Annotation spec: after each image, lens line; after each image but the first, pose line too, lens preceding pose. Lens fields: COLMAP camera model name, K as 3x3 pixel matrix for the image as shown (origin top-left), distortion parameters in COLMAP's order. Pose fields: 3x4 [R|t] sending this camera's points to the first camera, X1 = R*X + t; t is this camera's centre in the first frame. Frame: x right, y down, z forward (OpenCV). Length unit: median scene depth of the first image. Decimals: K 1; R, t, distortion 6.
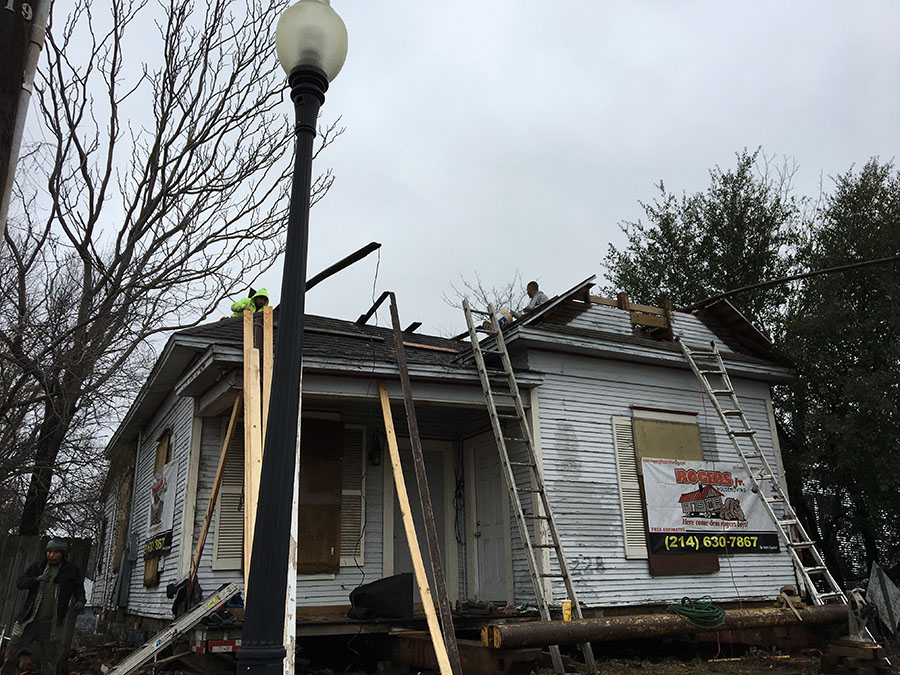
lens RADIAL K [[756.8, 0, 450.9], [0, 756.8, 336.8], [0, 0, 1]] dist [-0.012750, -0.005830]
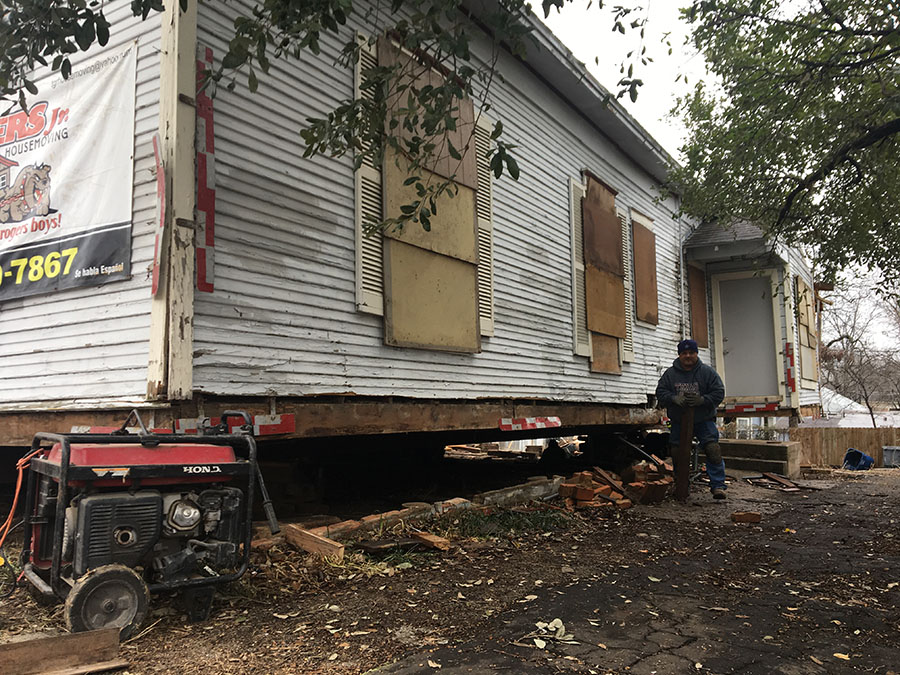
lens RADIAL K [[756.8, 0, 450.1], [0, 756.8, 336.3], [0, 0, 1]] dist [-0.012750, -0.005830]
pose [[0.532376, -0.065648, -0.843959, 0.821922], [0.289177, 0.951115, 0.108432, 0.322105], [0.795583, -0.301780, 0.525334, 0.944035]]
